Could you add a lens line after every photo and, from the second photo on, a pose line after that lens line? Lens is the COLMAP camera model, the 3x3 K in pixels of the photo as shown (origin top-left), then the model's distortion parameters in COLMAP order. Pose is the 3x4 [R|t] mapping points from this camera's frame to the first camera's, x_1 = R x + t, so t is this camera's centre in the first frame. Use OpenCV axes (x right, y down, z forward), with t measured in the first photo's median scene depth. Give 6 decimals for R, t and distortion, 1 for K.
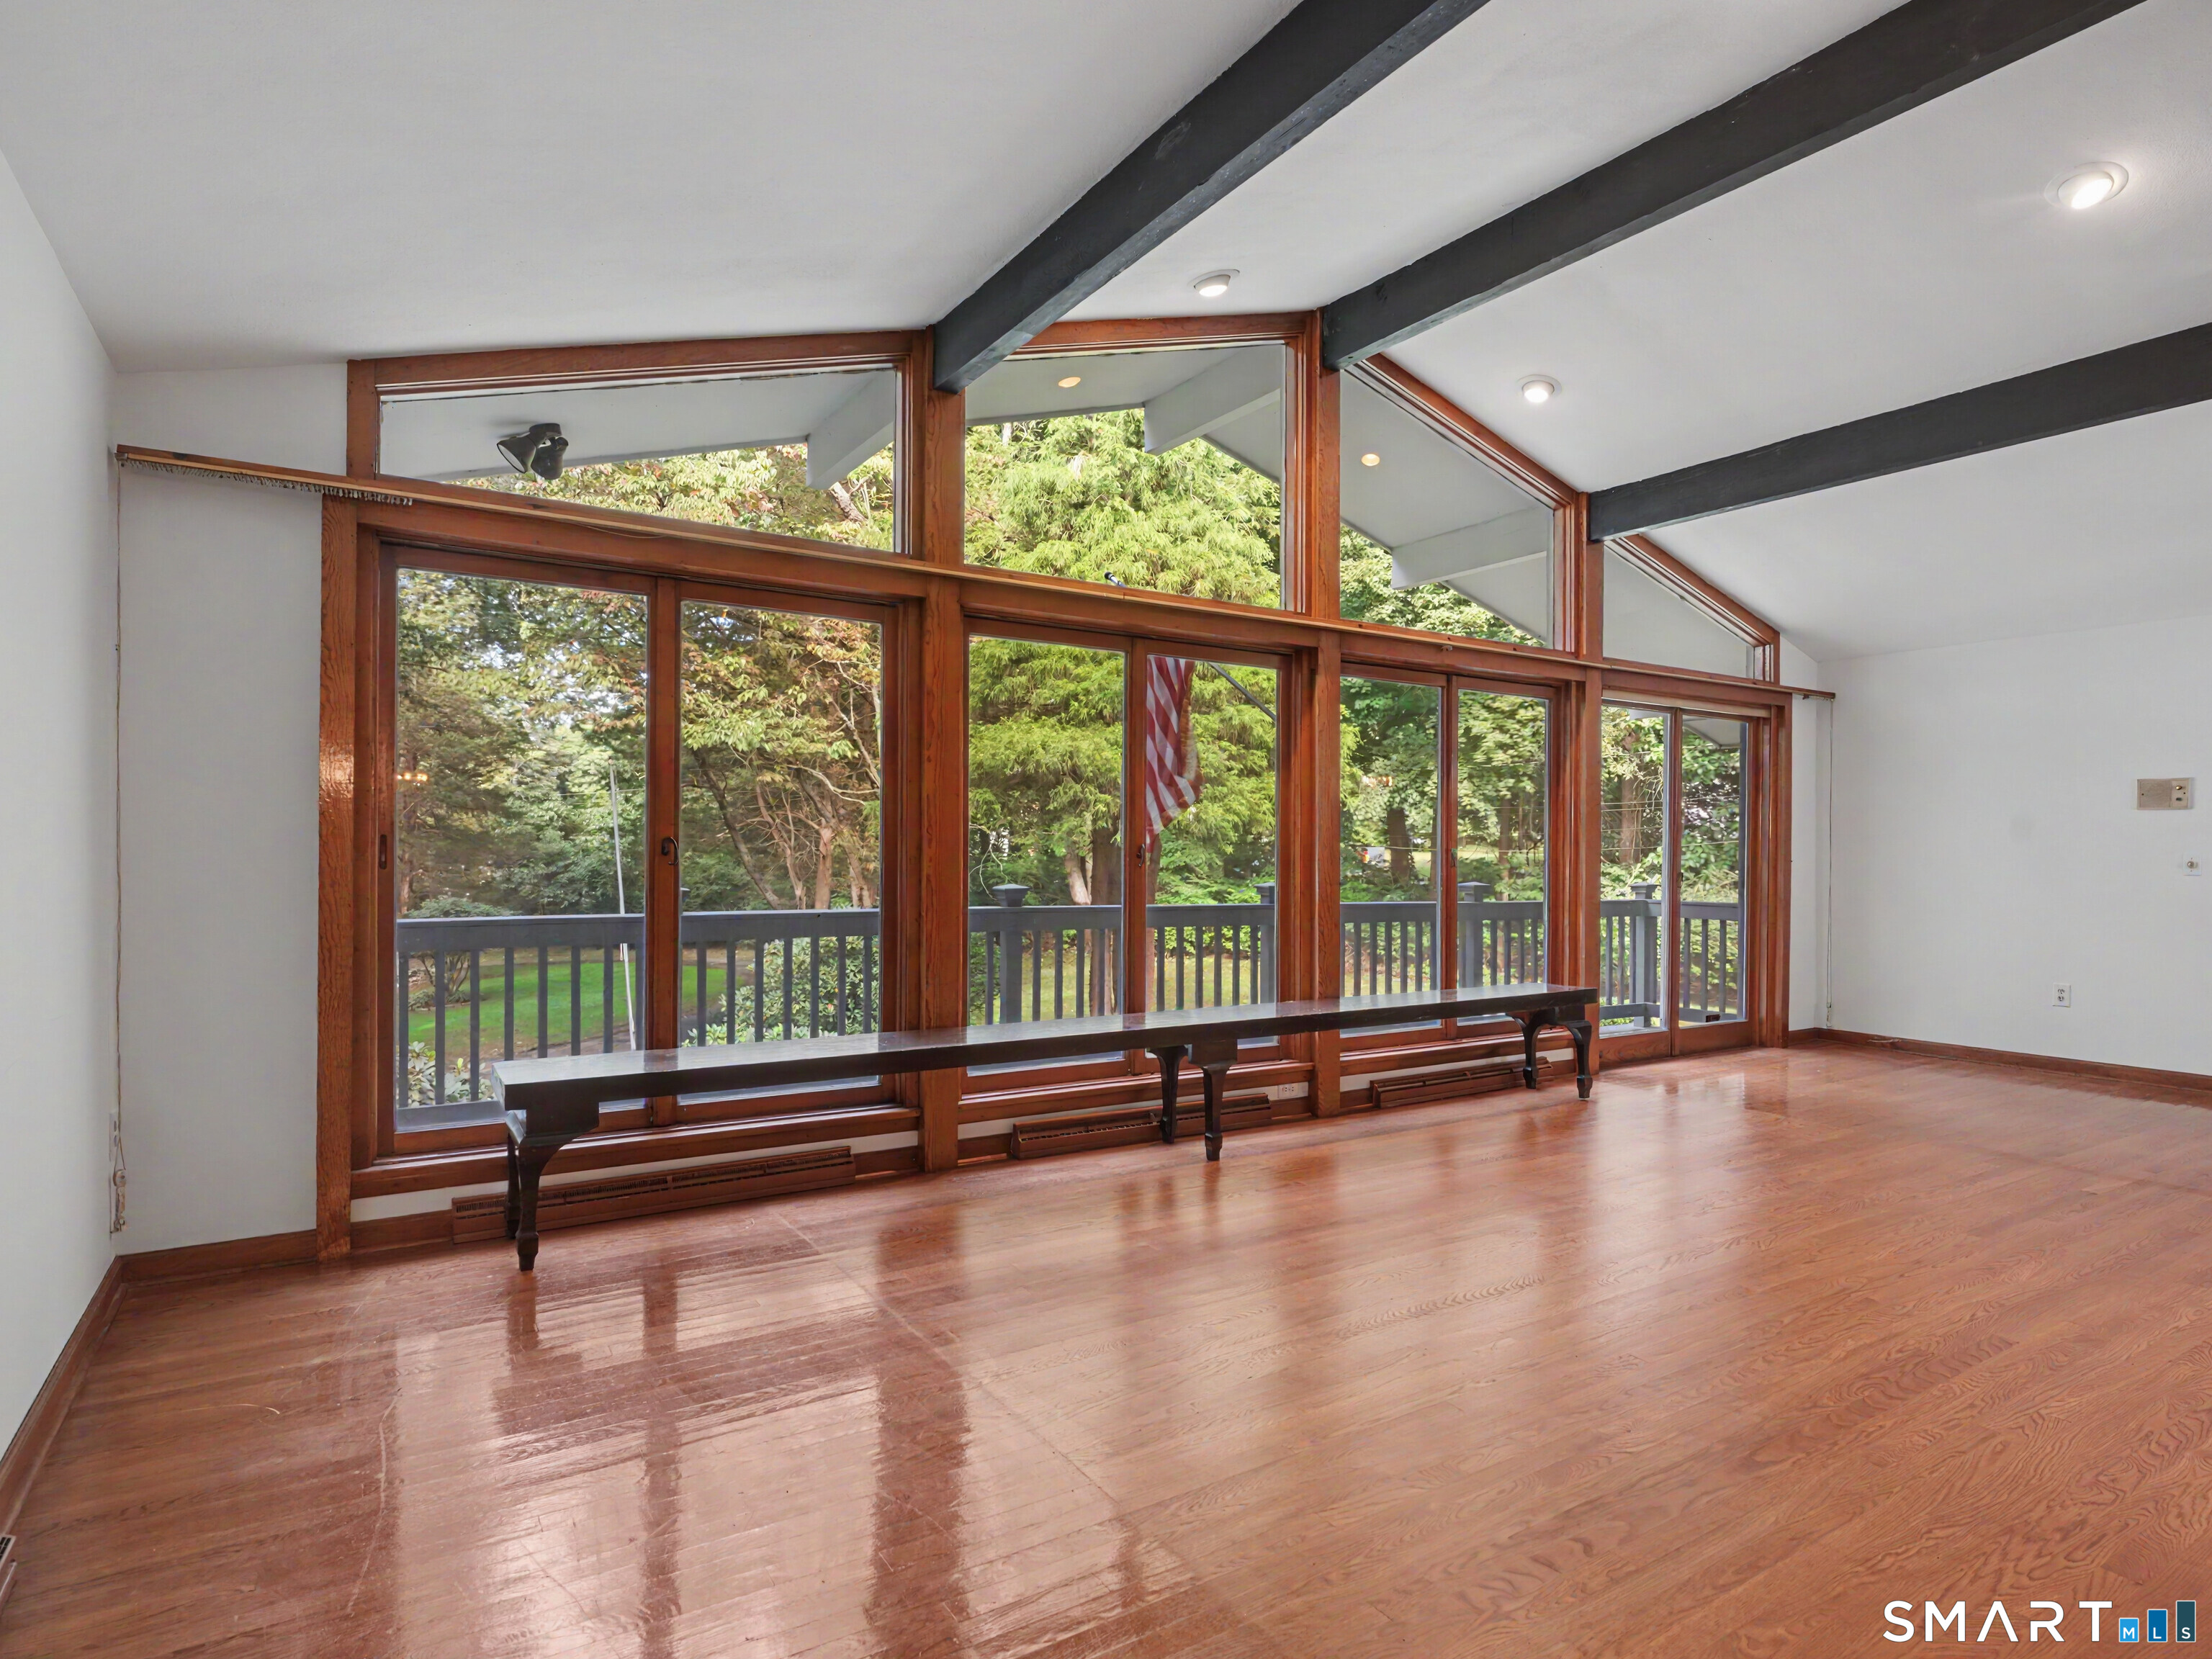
lens RADIAL K [[1206.0, 0, 1105.0], [0, 1206.0, 842.4], [0, 0, 1]] dist [-0.000422, -0.000110]
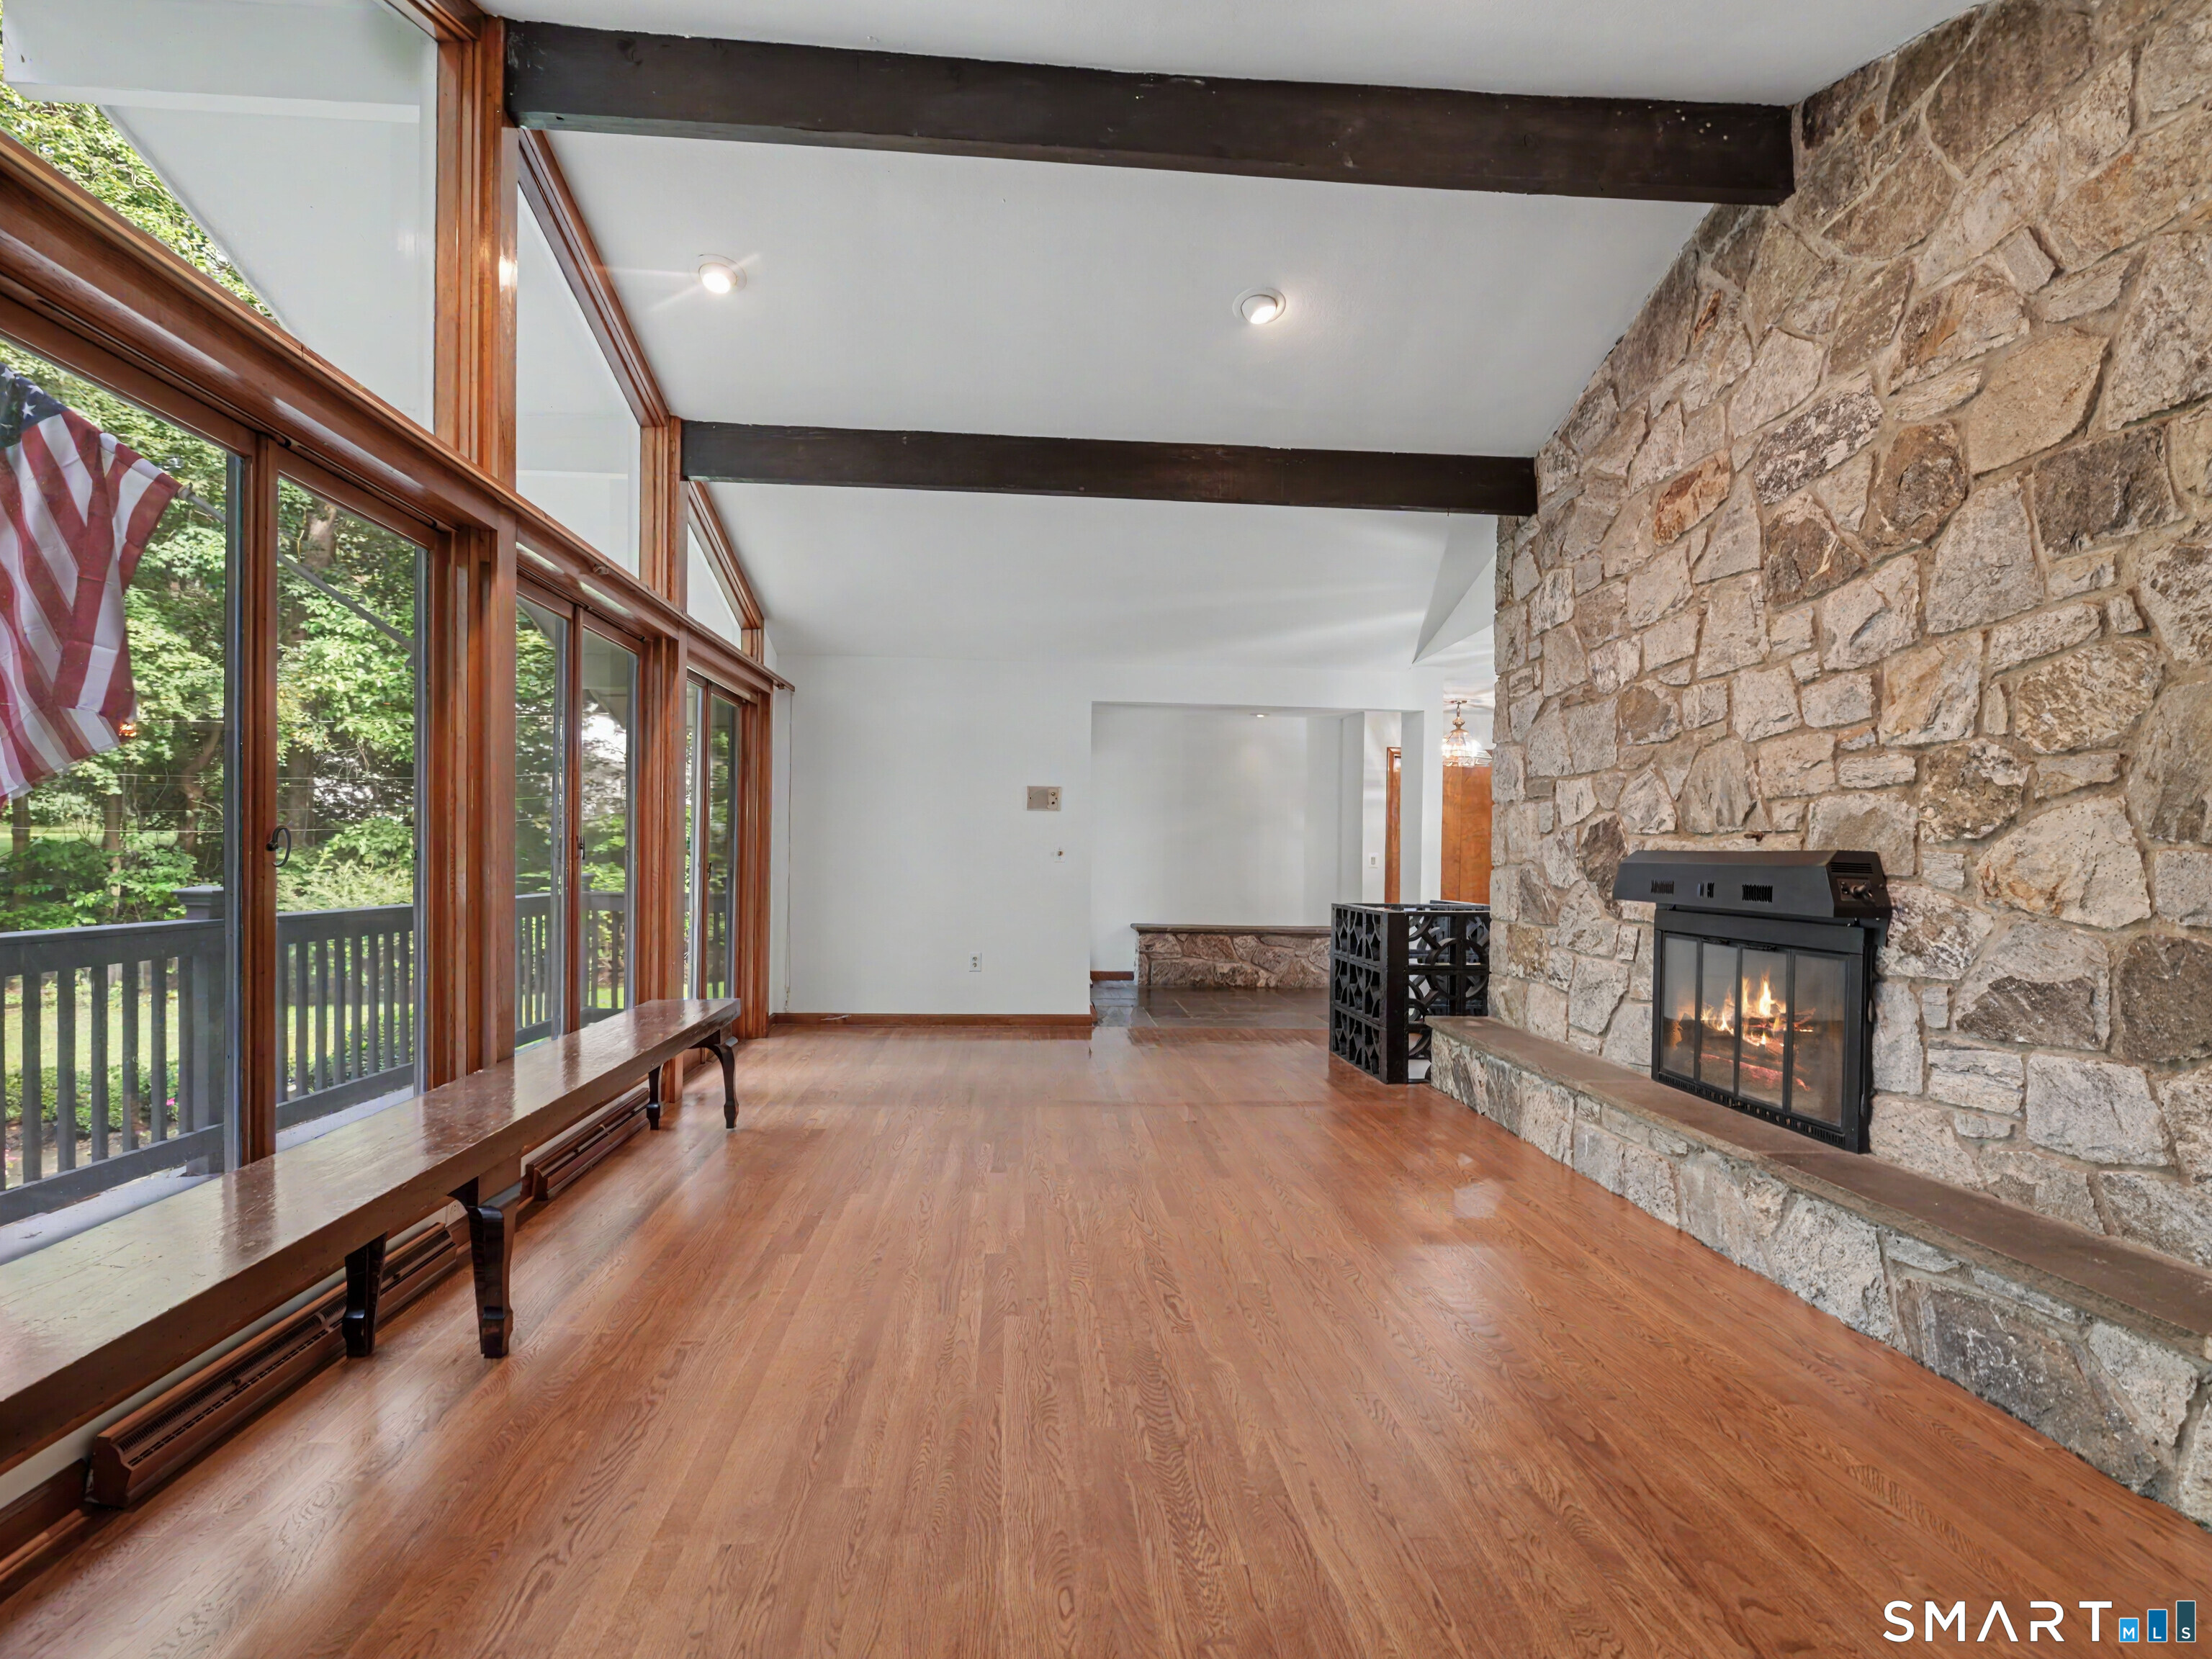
lens RADIAL K [[1215.5, 0, 1109.9], [0, 1215.5, 863.3], [0, 0, 1]] dist [-0.002811, -0.000030]
pose [[0.474153, -0.010061, 0.880385, -0.185060], [-0.017125, 0.999640, 0.020646, 0.000408], [-0.880276, -0.024866, 0.473810, 0.279007]]
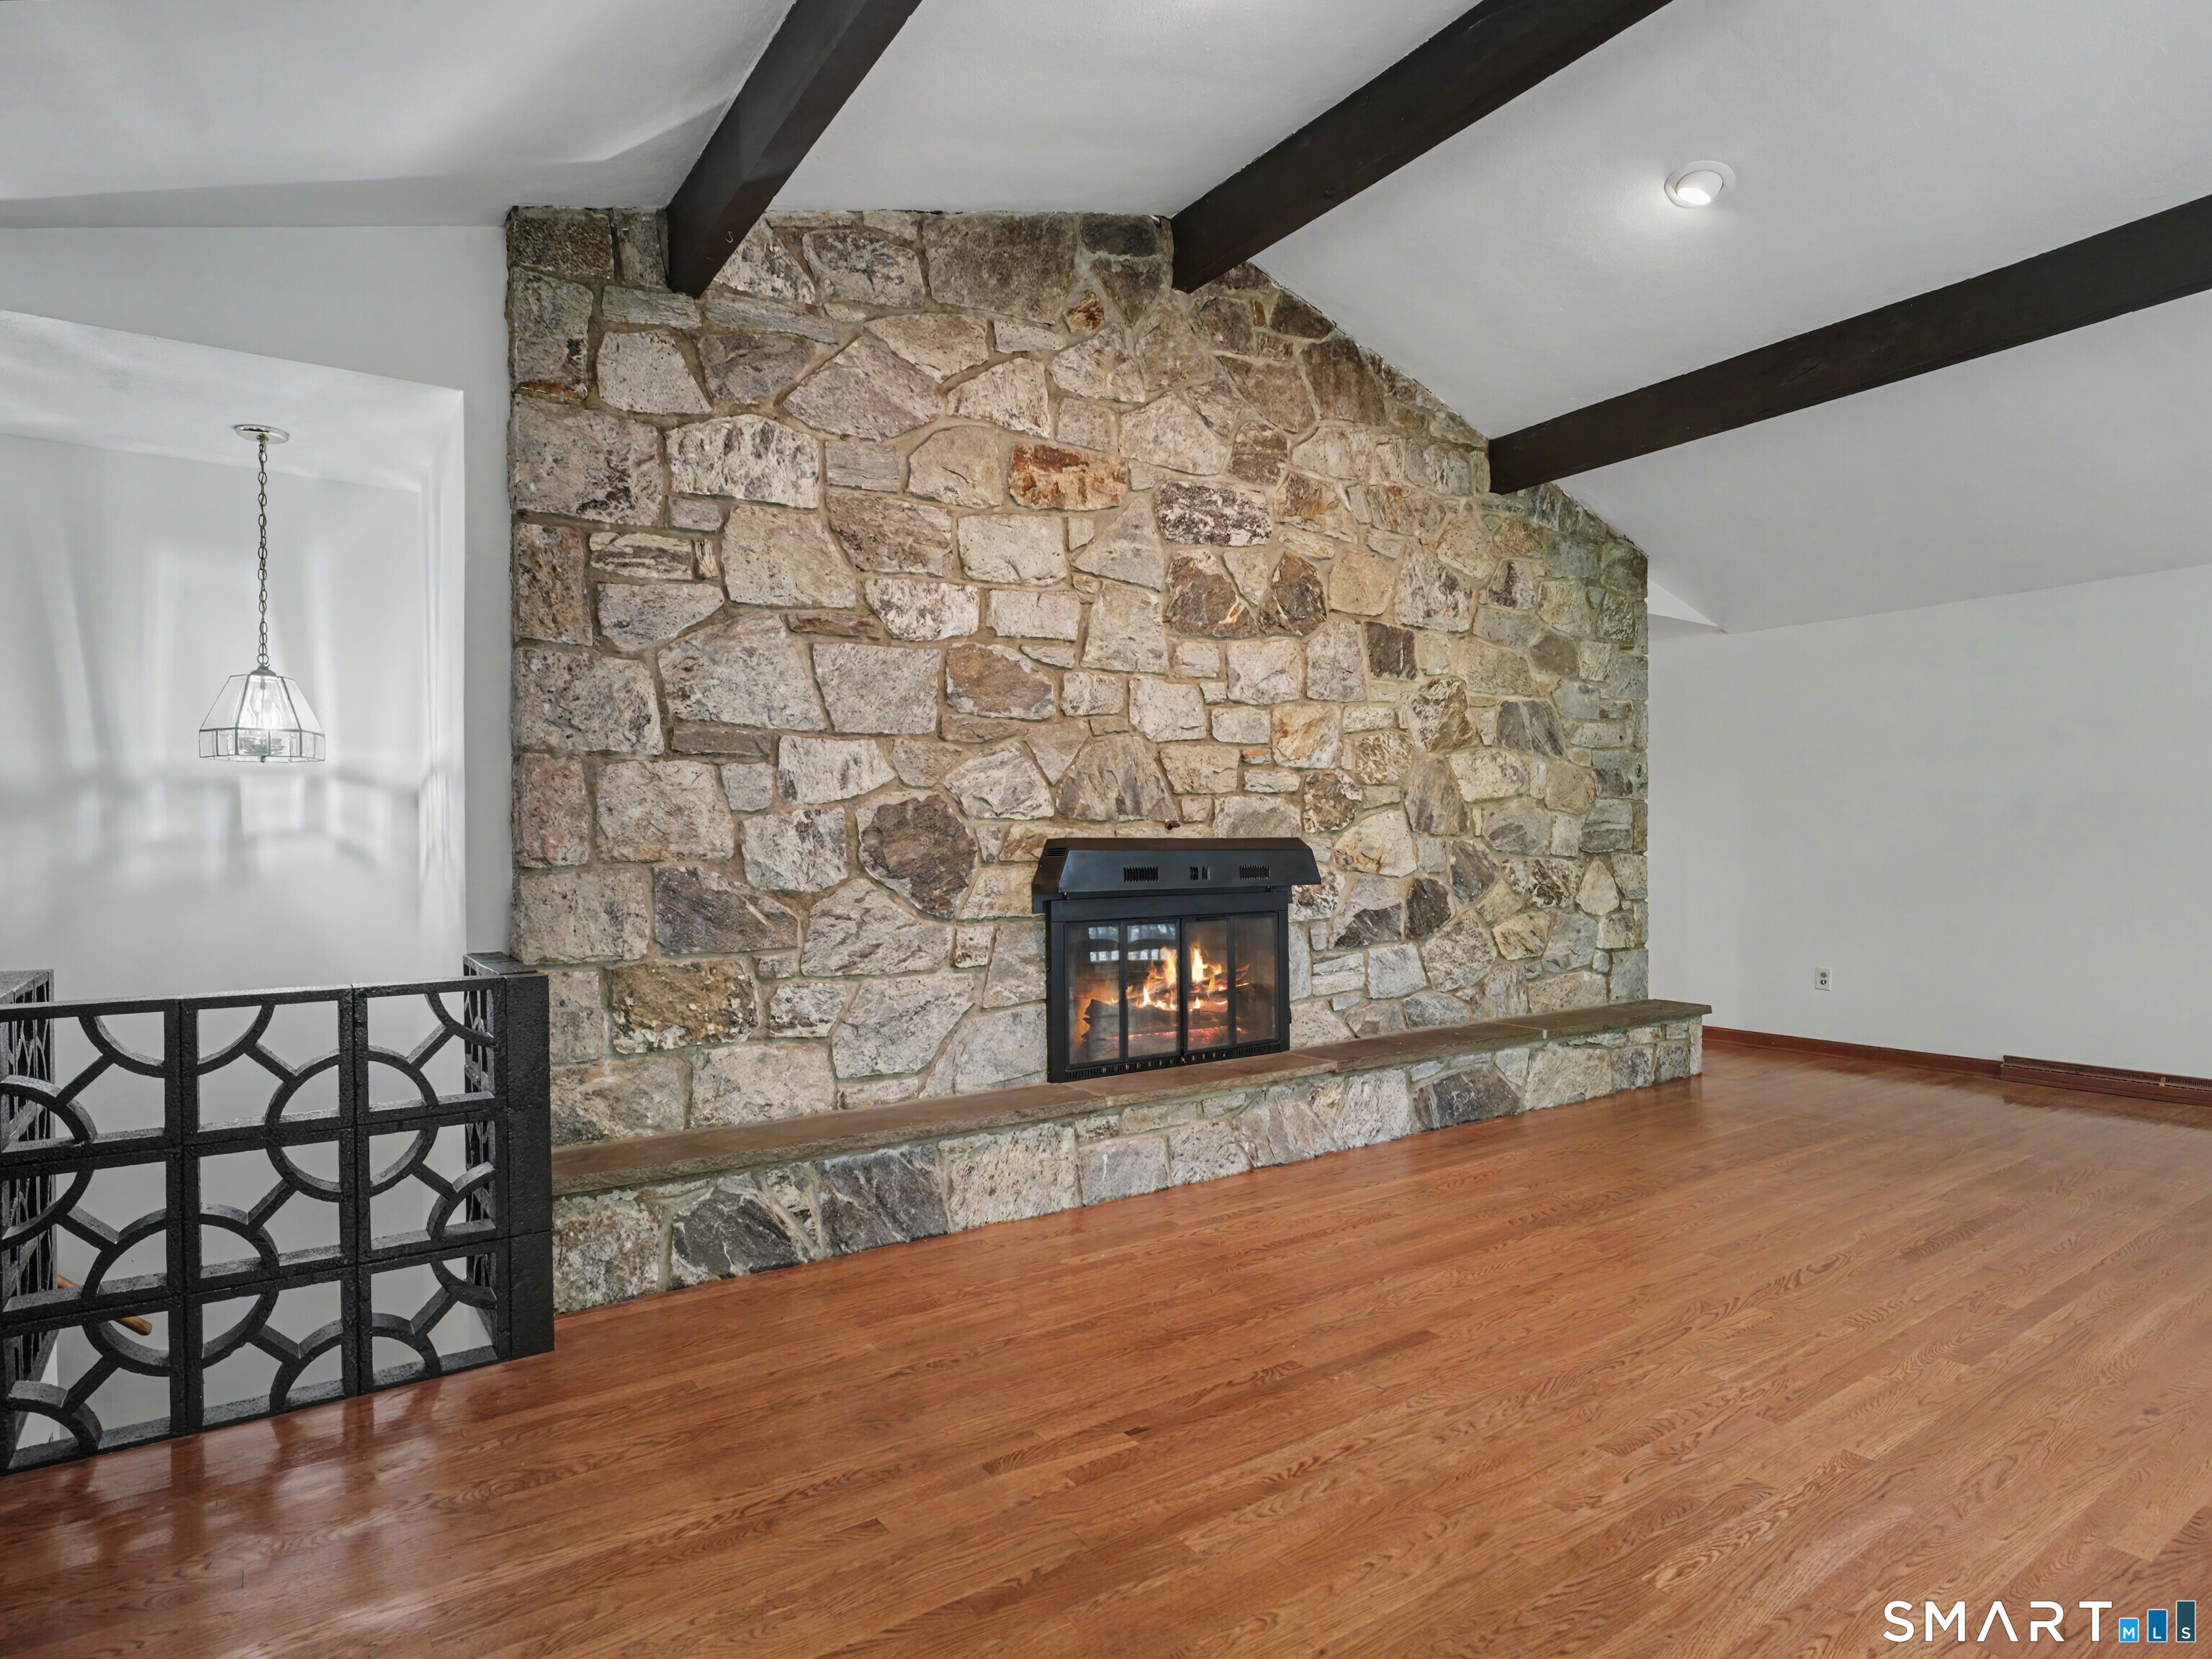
lens RADIAL K [[1206.0, 0, 1105.0], [0, 1206.0, 842.4], [0, 0, 1]] dist [-0.000422, -0.000110]
pose [[-0.999064, -0.005773, -0.042859, 0.494873], [-0.005537, 0.999969, -0.005639, 0.007080], [0.042890, -0.005396, -0.999065, 0.905549]]
